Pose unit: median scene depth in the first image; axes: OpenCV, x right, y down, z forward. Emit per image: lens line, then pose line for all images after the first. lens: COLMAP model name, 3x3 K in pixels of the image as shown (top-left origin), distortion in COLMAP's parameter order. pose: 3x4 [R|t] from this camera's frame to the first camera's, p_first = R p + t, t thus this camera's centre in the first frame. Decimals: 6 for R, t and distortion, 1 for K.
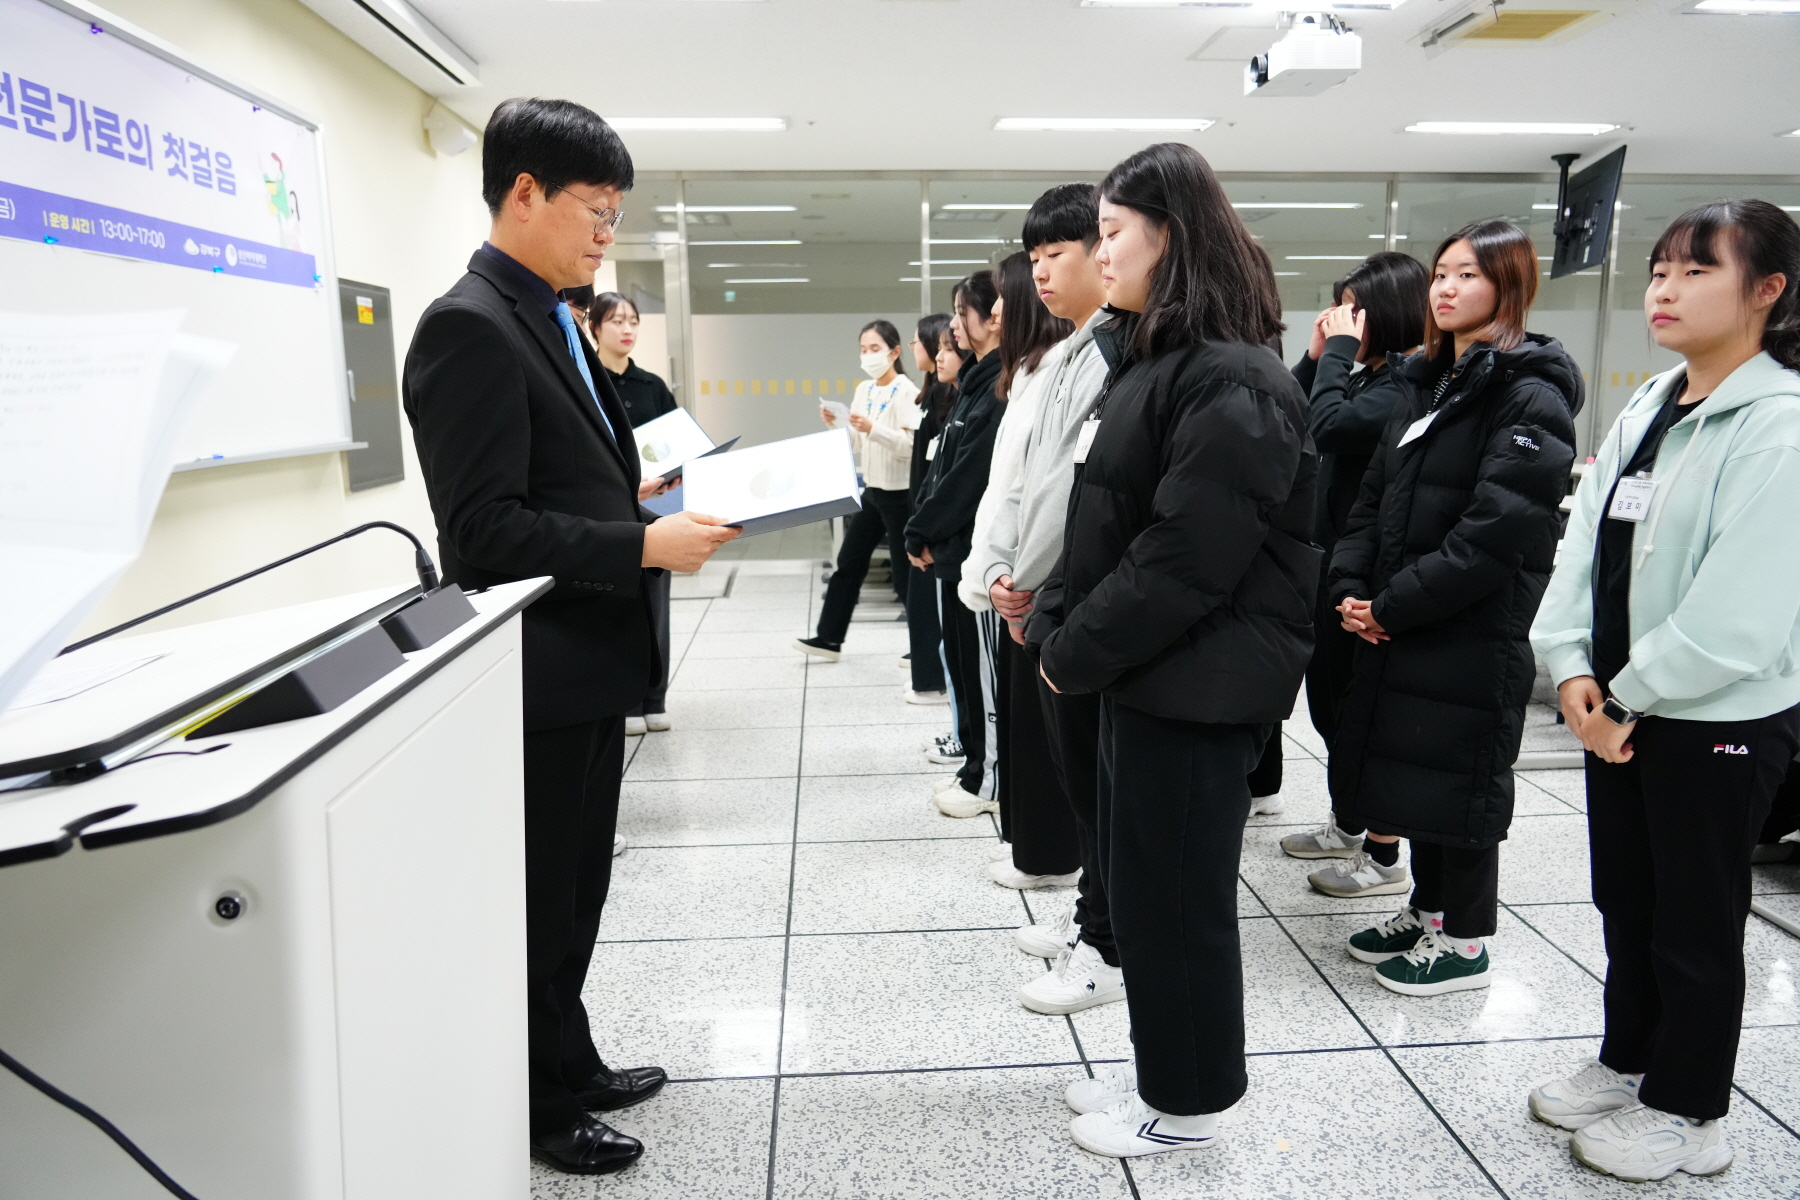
lens RADIAL K [[1201.7, 0, 912.8], [0, 1201.7, 599.5], [0, 0, 1]] dist [-0.024328, 0.019698]
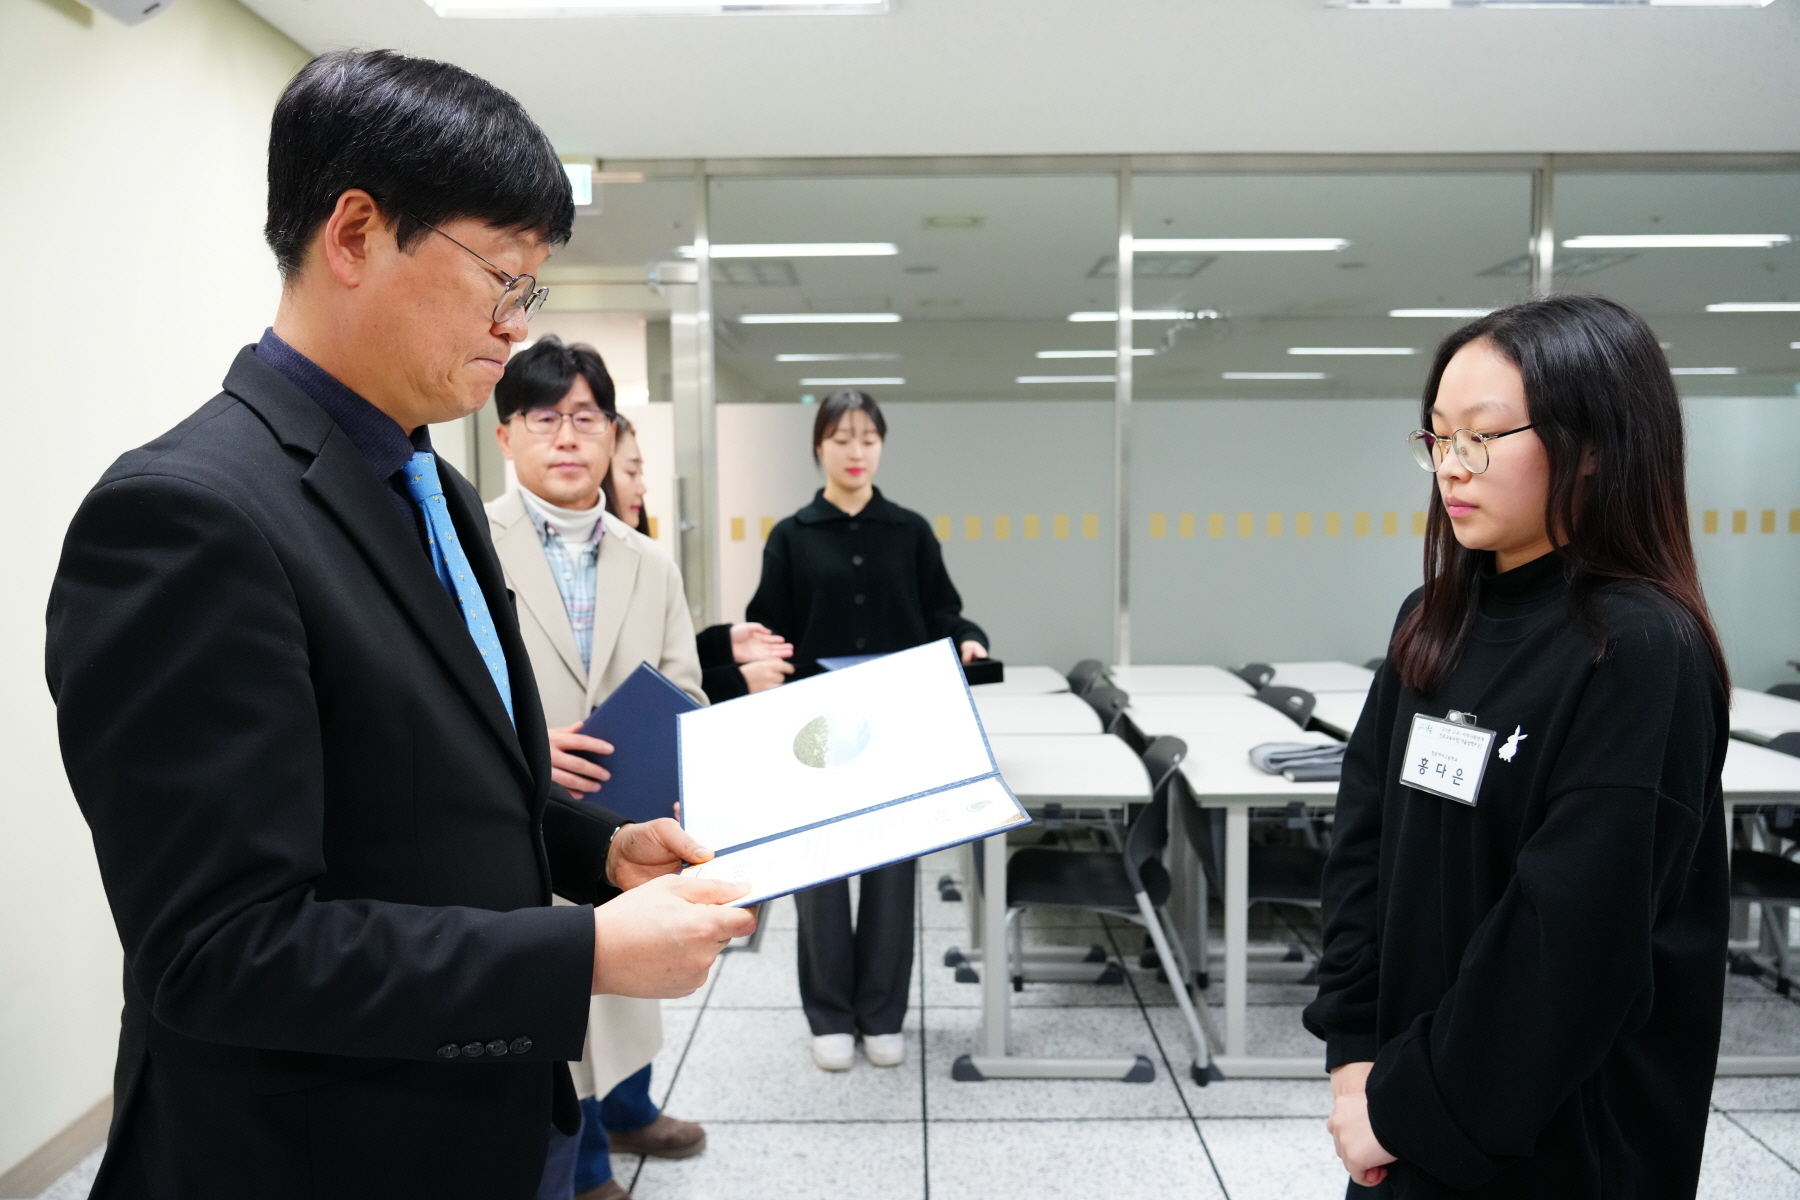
lens RADIAL K [[1201.7, 0, 901.1], [0, 1201.7, 596.9], [0, 0, 1]] dist [-0.024328, 0.019698]
pose [[0.996839, 0.008904, -0.078954, -0.092813], [-0.016583, 0.995132, -0.097146, -0.170436], [0.077704, 0.098148, 0.992134, 0.831539]]
